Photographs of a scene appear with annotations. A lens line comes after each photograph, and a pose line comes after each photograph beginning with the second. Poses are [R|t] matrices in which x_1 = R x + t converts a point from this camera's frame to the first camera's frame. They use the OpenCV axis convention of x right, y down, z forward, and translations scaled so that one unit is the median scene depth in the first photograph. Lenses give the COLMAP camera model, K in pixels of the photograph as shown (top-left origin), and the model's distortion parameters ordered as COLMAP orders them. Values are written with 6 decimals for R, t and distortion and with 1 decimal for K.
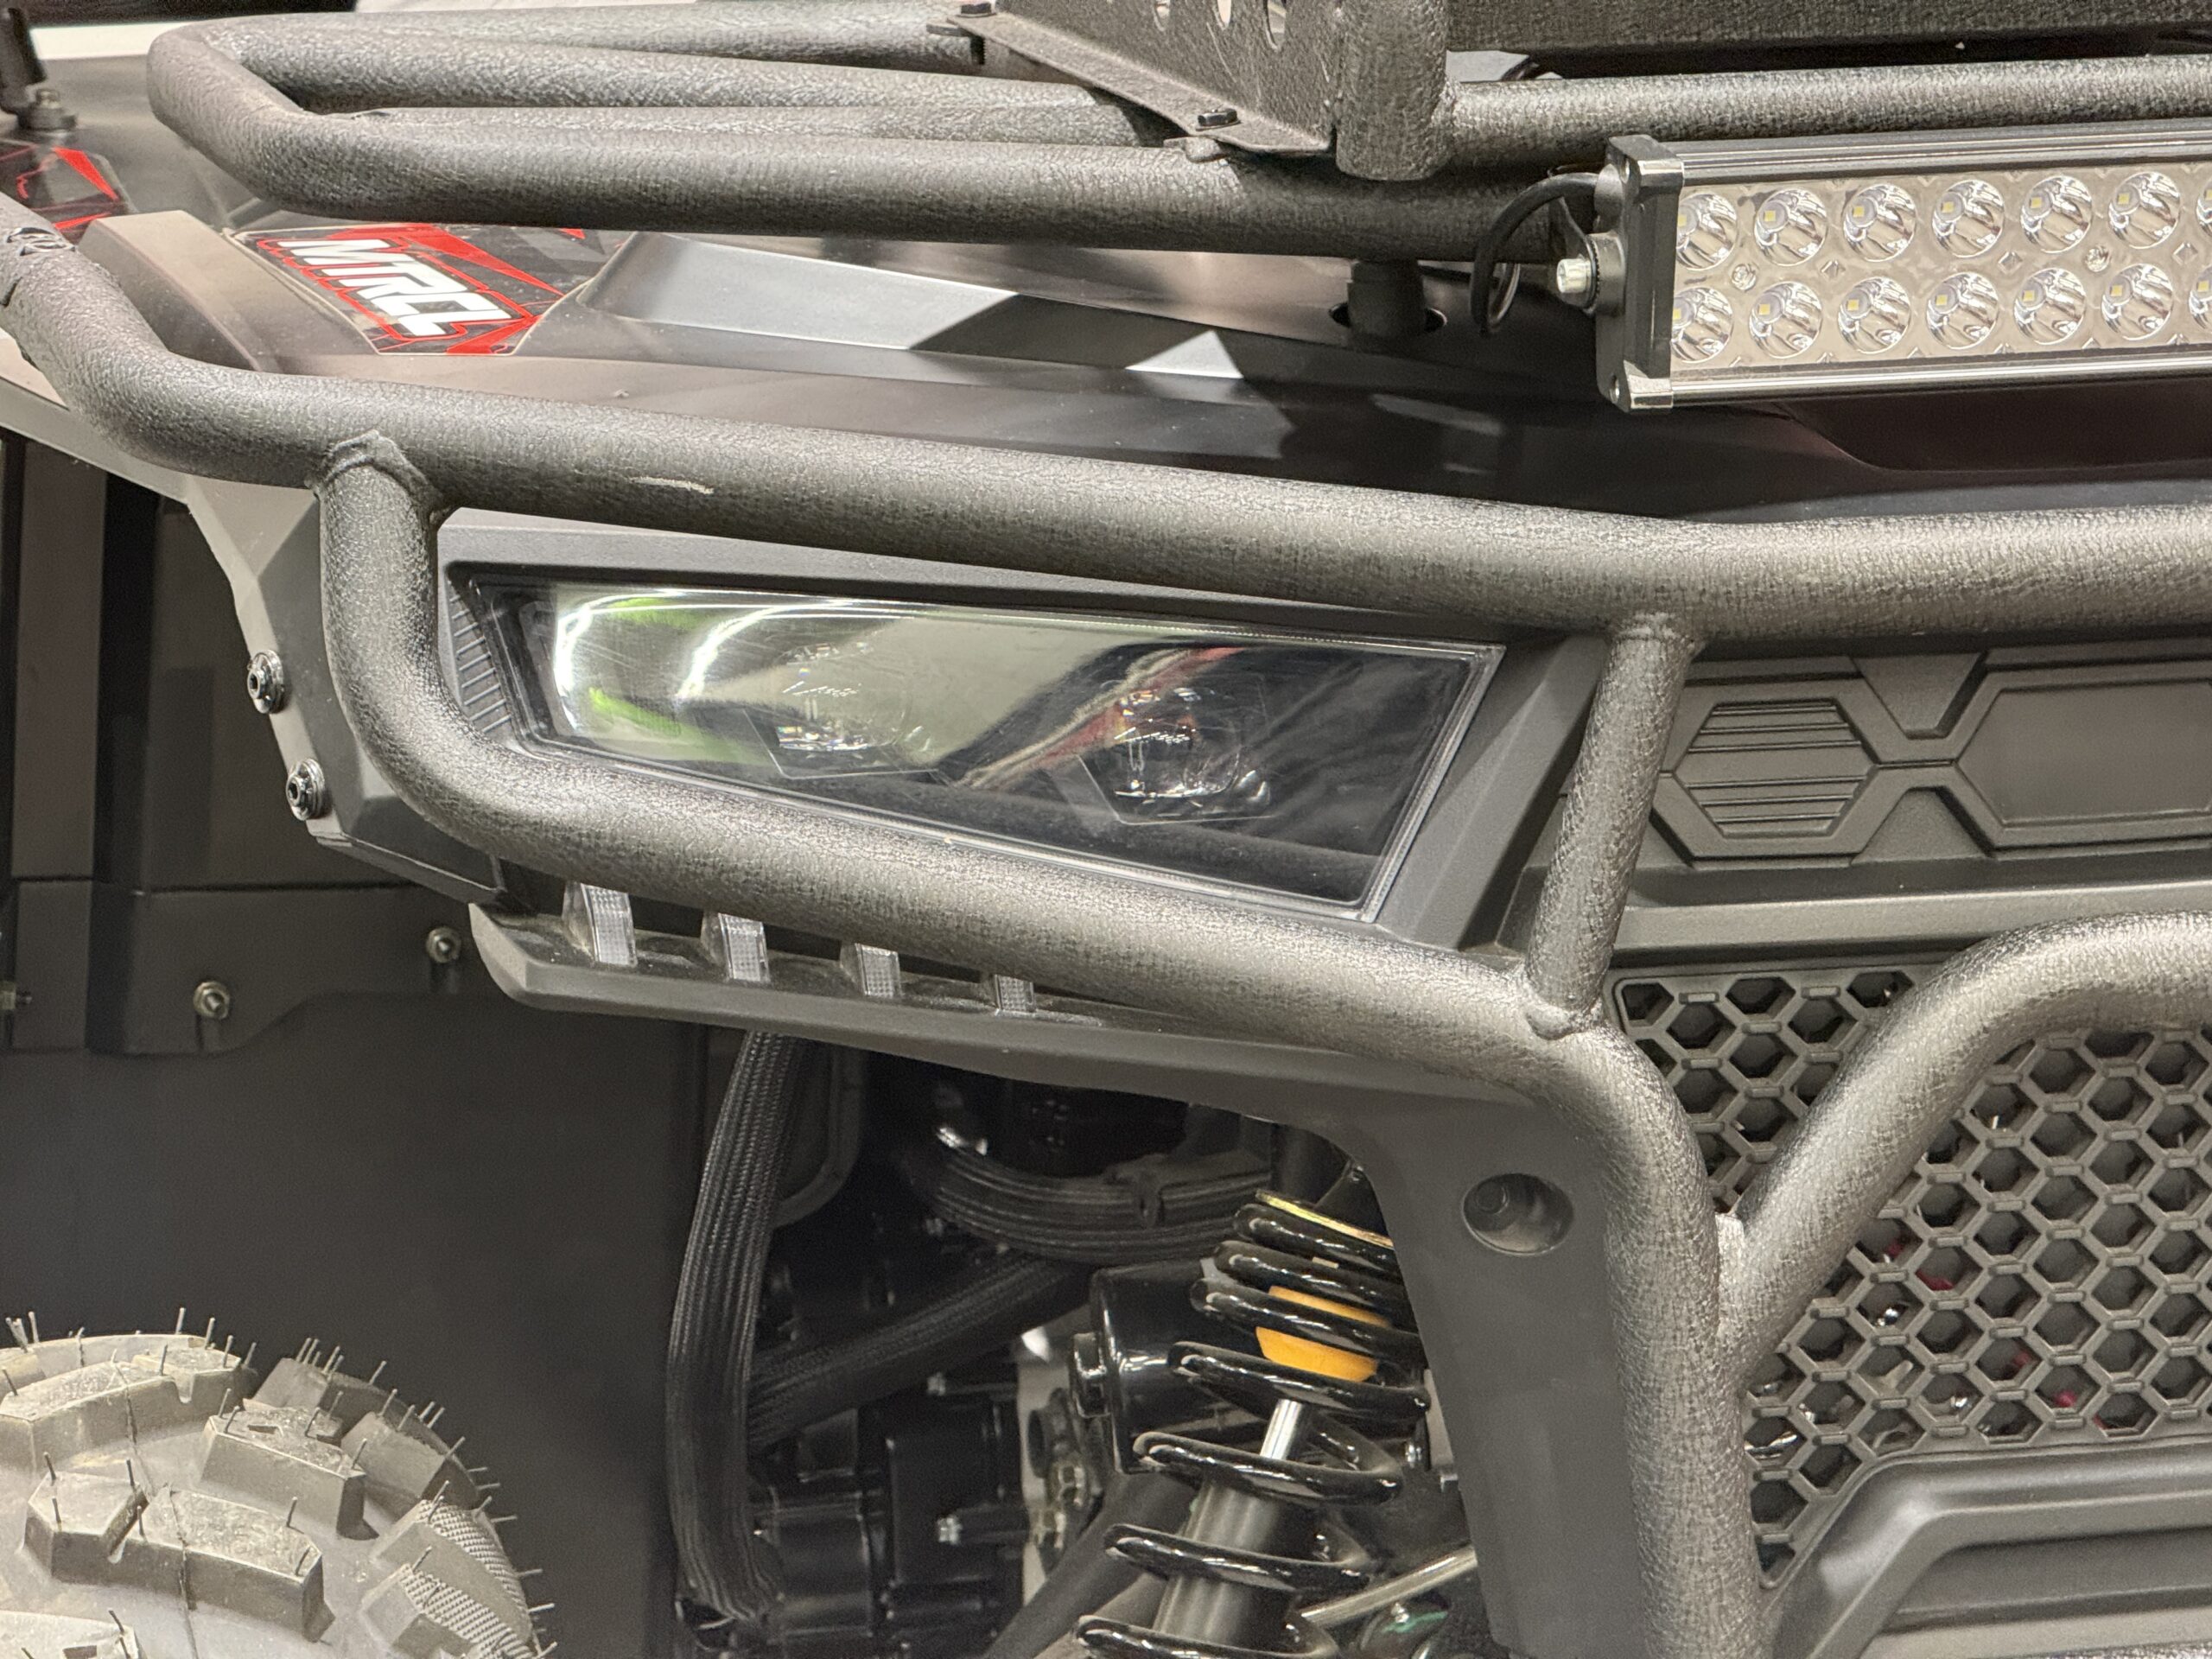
lens RADIAL K [[7882.9, 0, 1098.2], [0, 7882.9, 815.8], [0, 0, 1]] dist [0.246611, 0.000000]
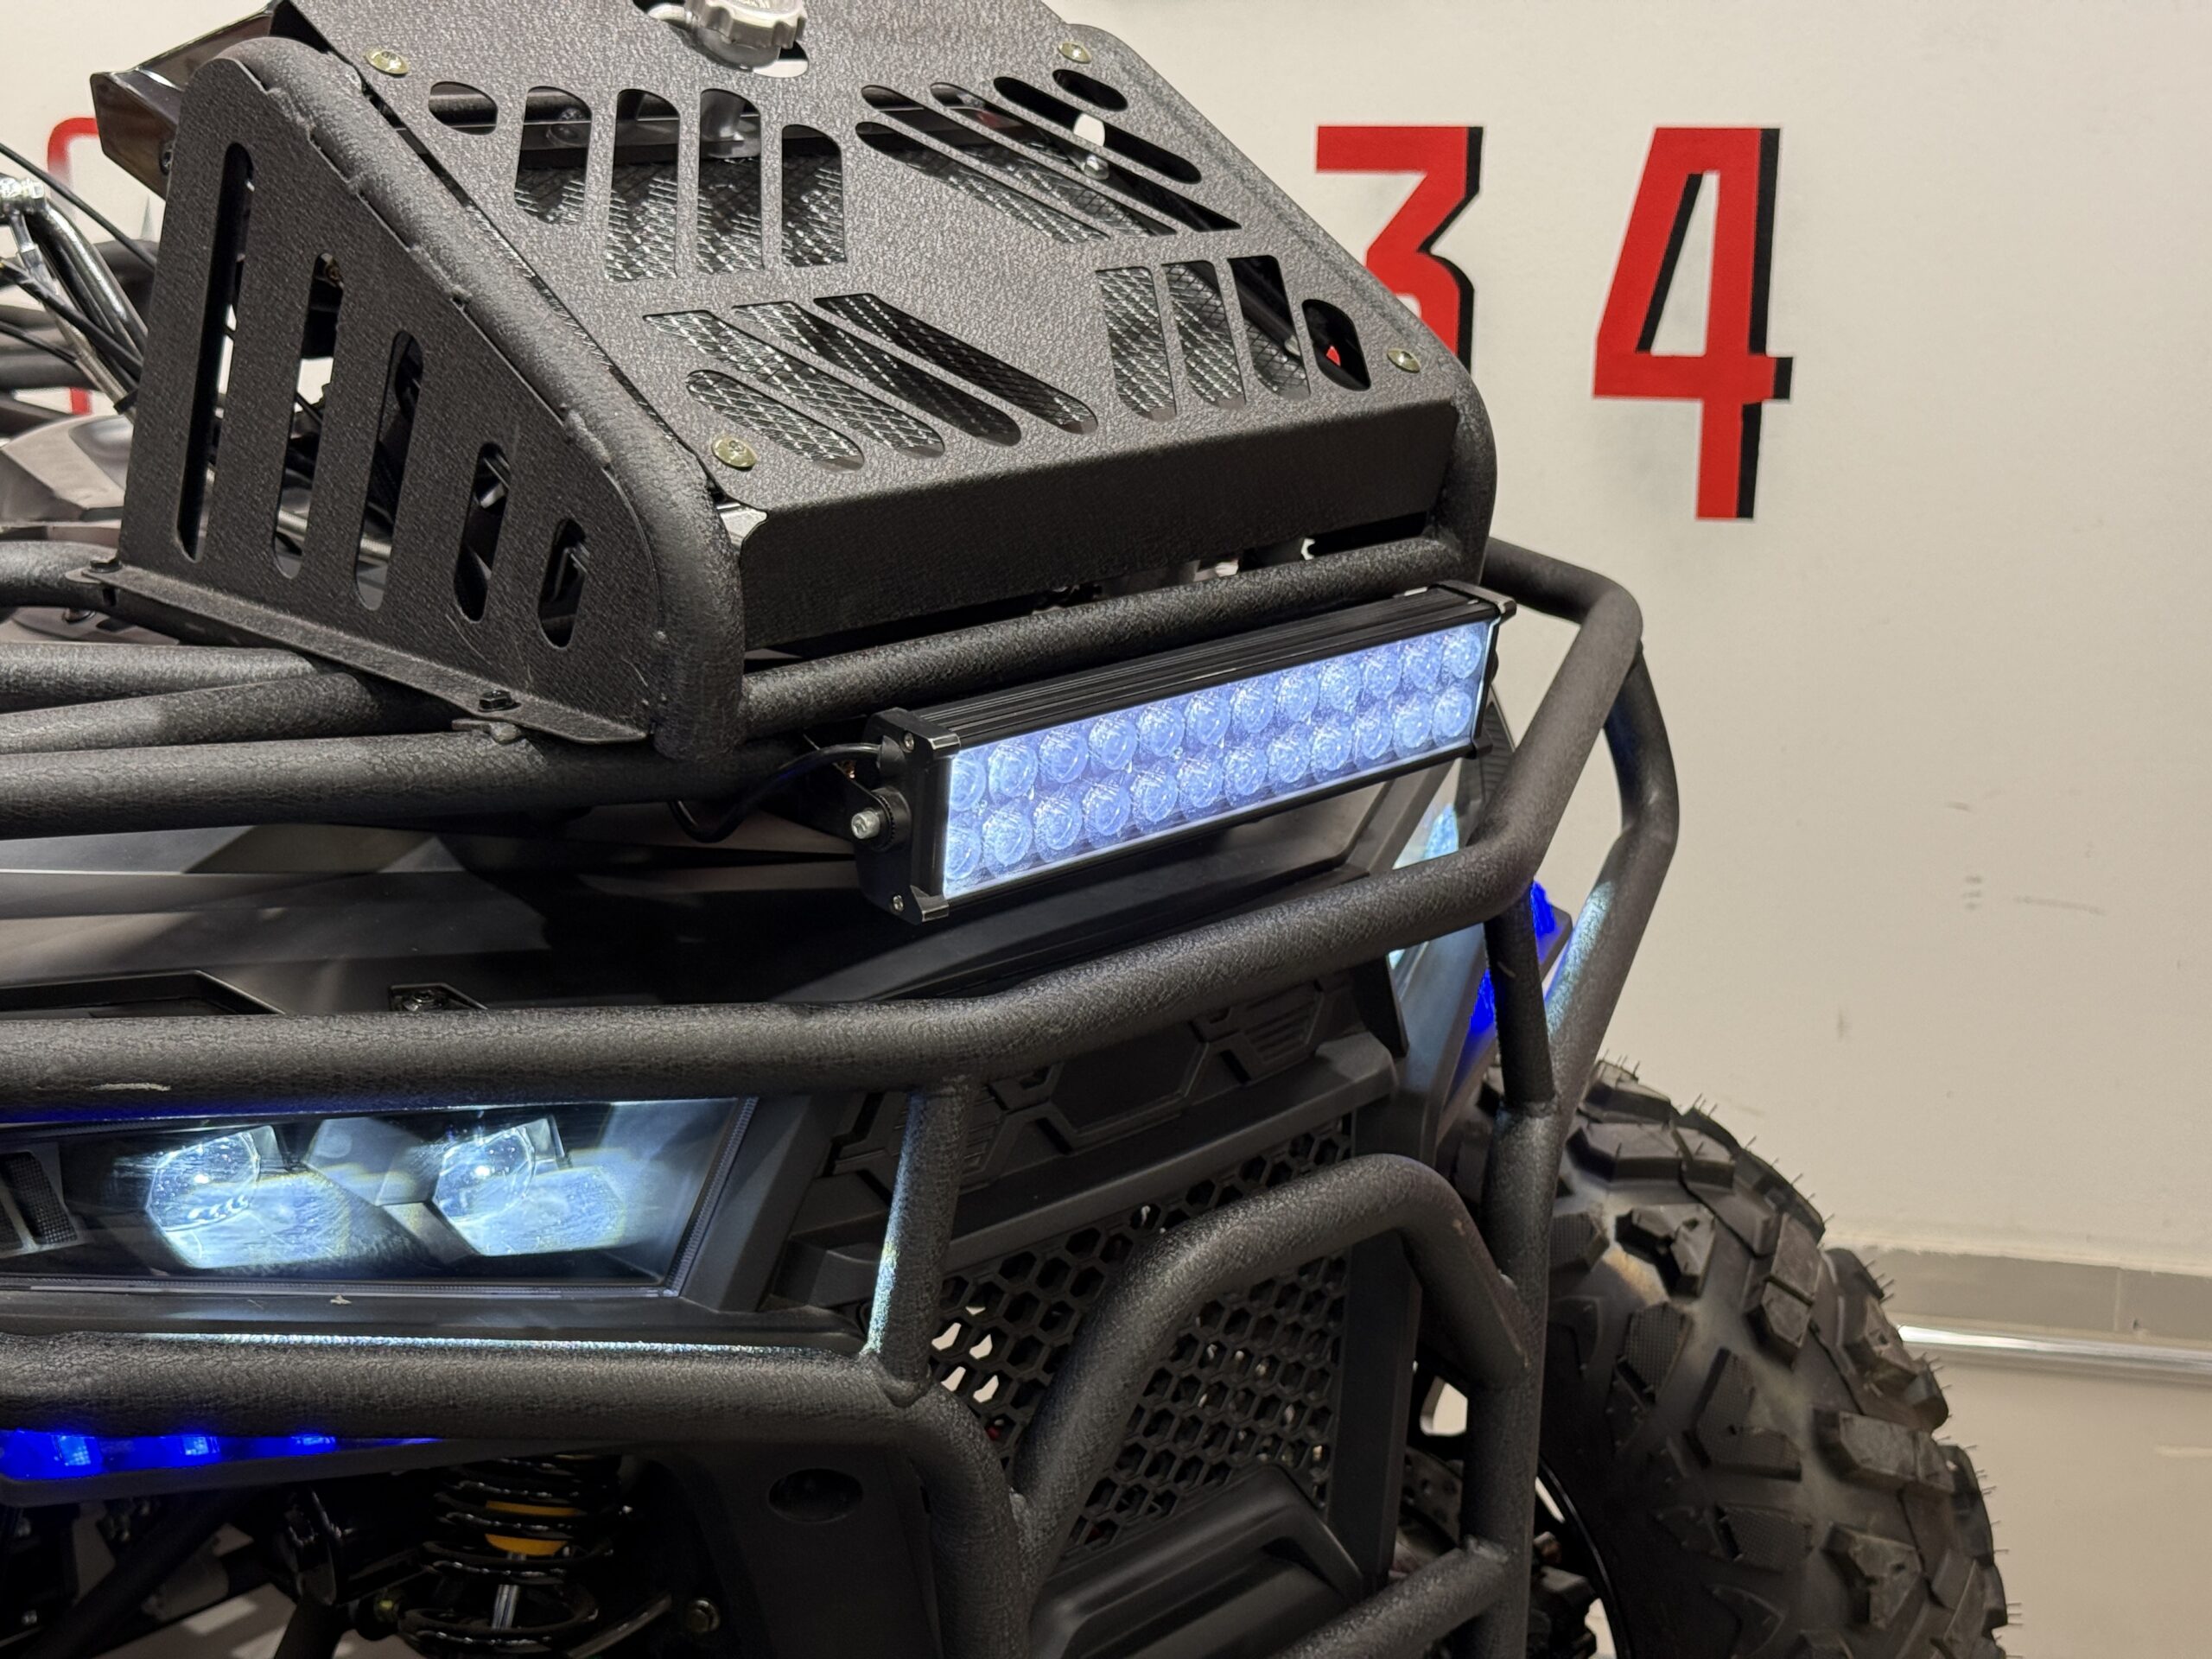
lens RADIAL K [[3054.0, 0, 1087.9], [0, 3054.0, 827.4], [0, 0, 1]] dist [0.121884, 0.000000]
pose [[0.867938, -0.128653, 0.479720, -0.140436], [0.082700, 0.989821, 0.115827, -0.116900], [-0.489739, -0.060857, 0.869743, 0.524537]]
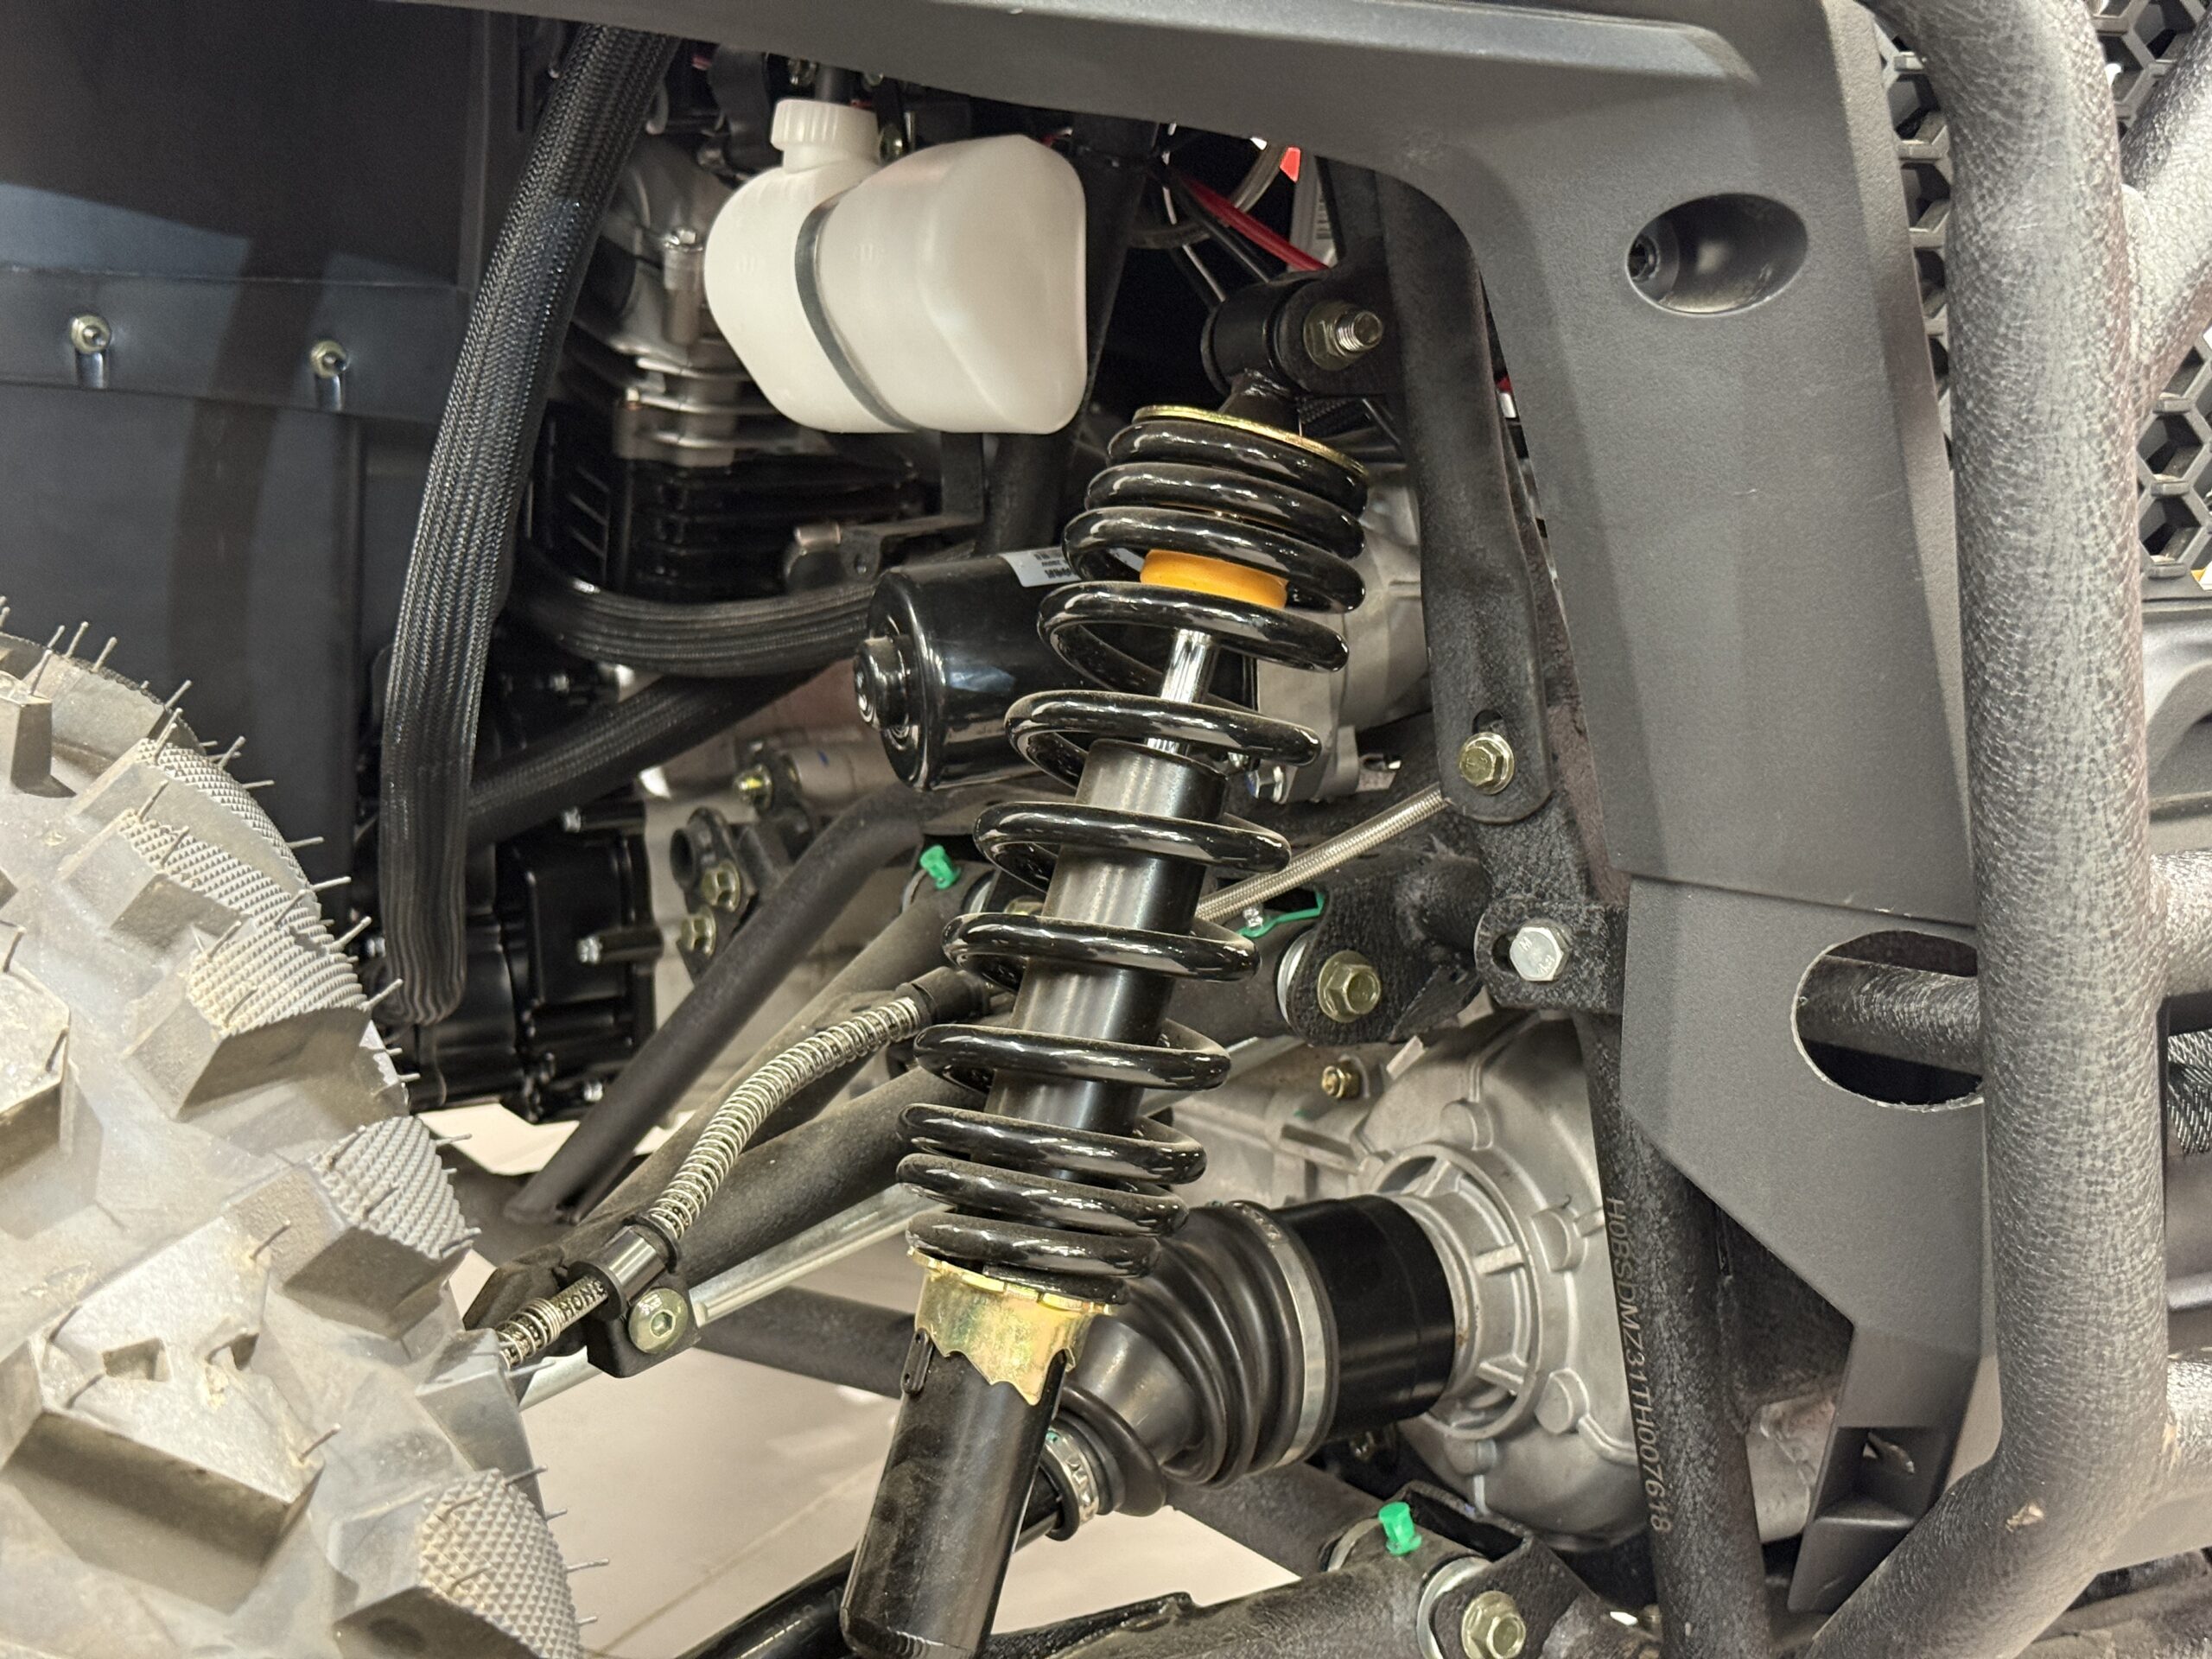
lens RADIAL K [[3131.3, 0, 1117.1], [0, 3131.3, 851.0], [0, 0, 1]] dist [0.113588, 0.000000]
pose [[0.968228, -0.040443, 0.246776, -0.073367], [0.039627, 0.999180, 0.008274, 0.099912], [-0.246909, 0.001768, 0.969037, 0.728496]]
